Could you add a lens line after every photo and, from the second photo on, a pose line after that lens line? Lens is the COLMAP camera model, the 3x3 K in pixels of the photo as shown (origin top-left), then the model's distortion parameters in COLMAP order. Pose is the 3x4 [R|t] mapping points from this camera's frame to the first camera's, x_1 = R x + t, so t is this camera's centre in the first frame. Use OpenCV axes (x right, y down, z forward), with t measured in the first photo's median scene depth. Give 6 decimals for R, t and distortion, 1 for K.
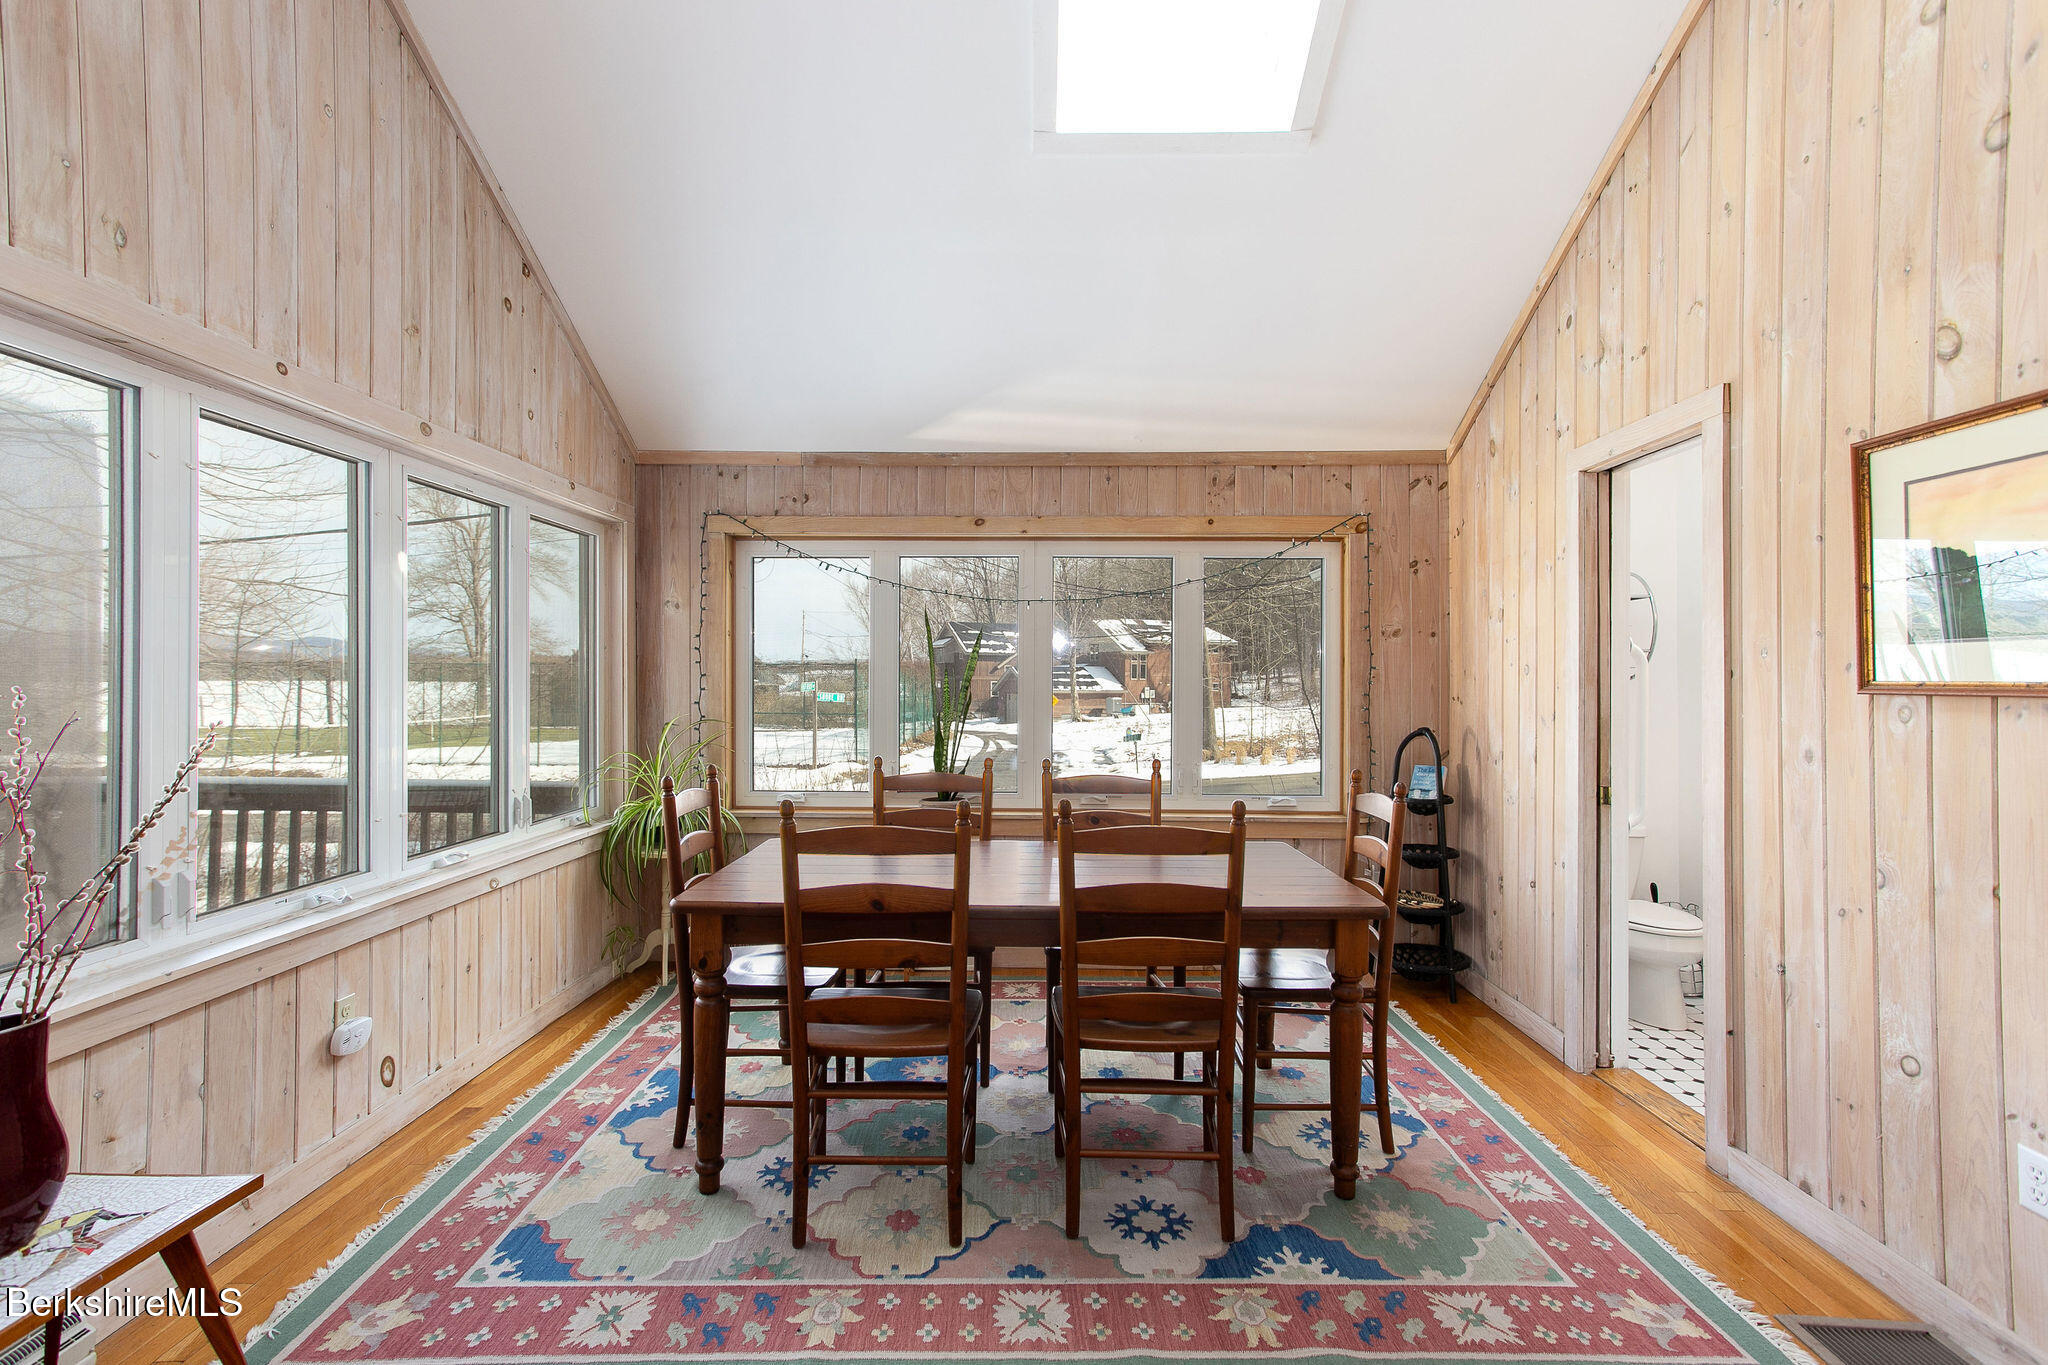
lens RADIAL K [[971.7, 0, 1034.5], [0, 971.7, 672.1], [0, 0, 1]] dist [-0.013700, 0.021535]
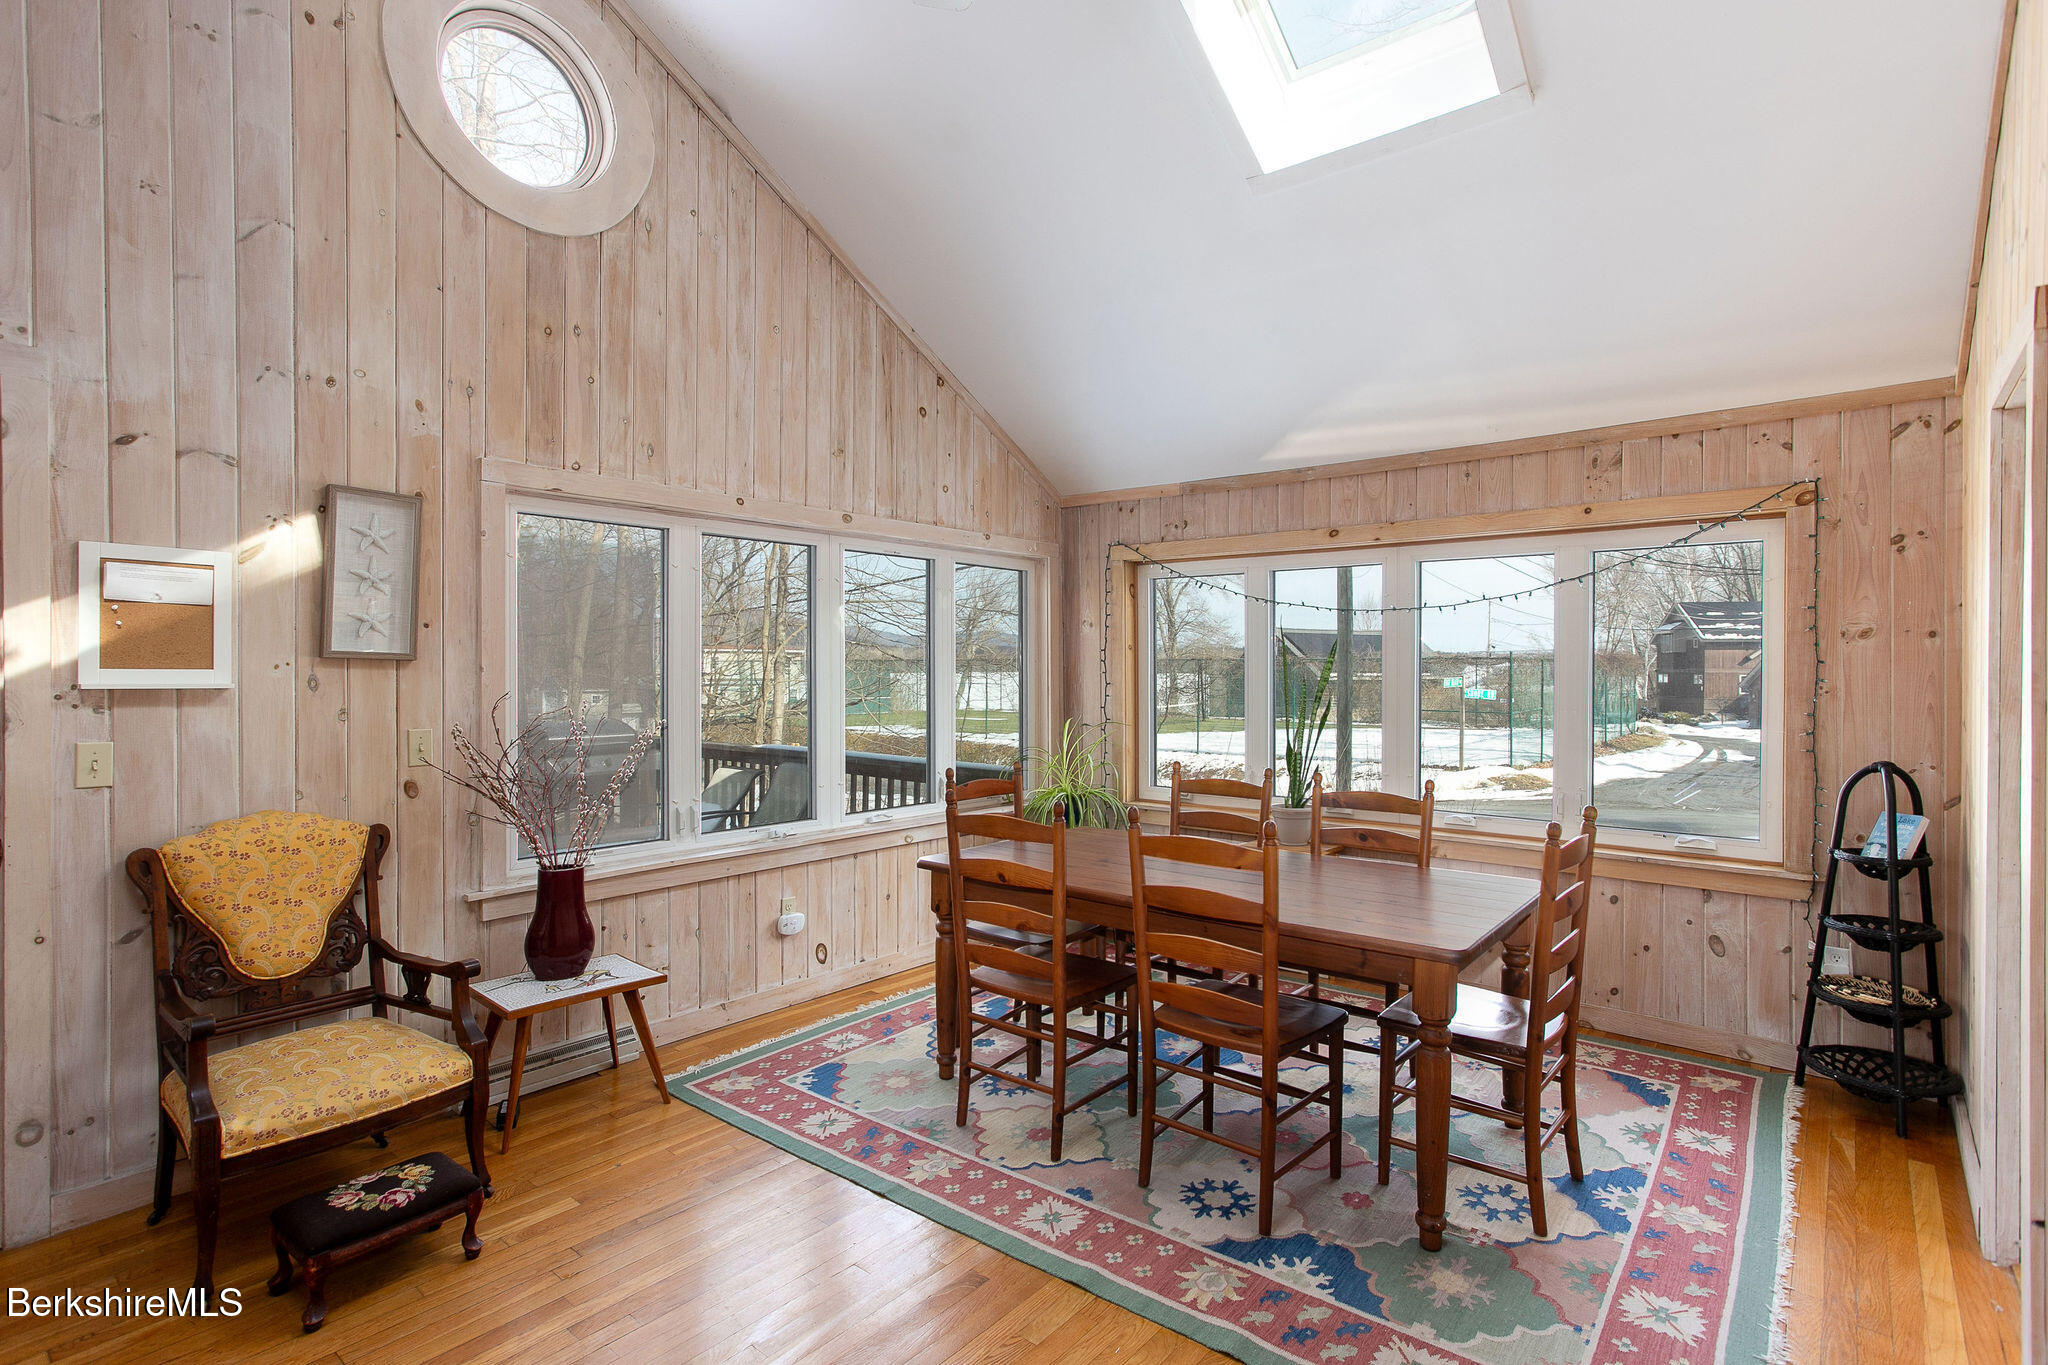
lens RADIAL K [[1019.7, 0, 1036.0], [0, 1019.7, 671.7], [0, 0, 1]] dist [-0.027224, 0.016551]
pose [[0.779435, -0.000159, -0.626482, 0.547269], [0.005468, 0.999964, 0.006550, -0.030154], [0.626459, -0.008531, 0.779408, -0.011820]]
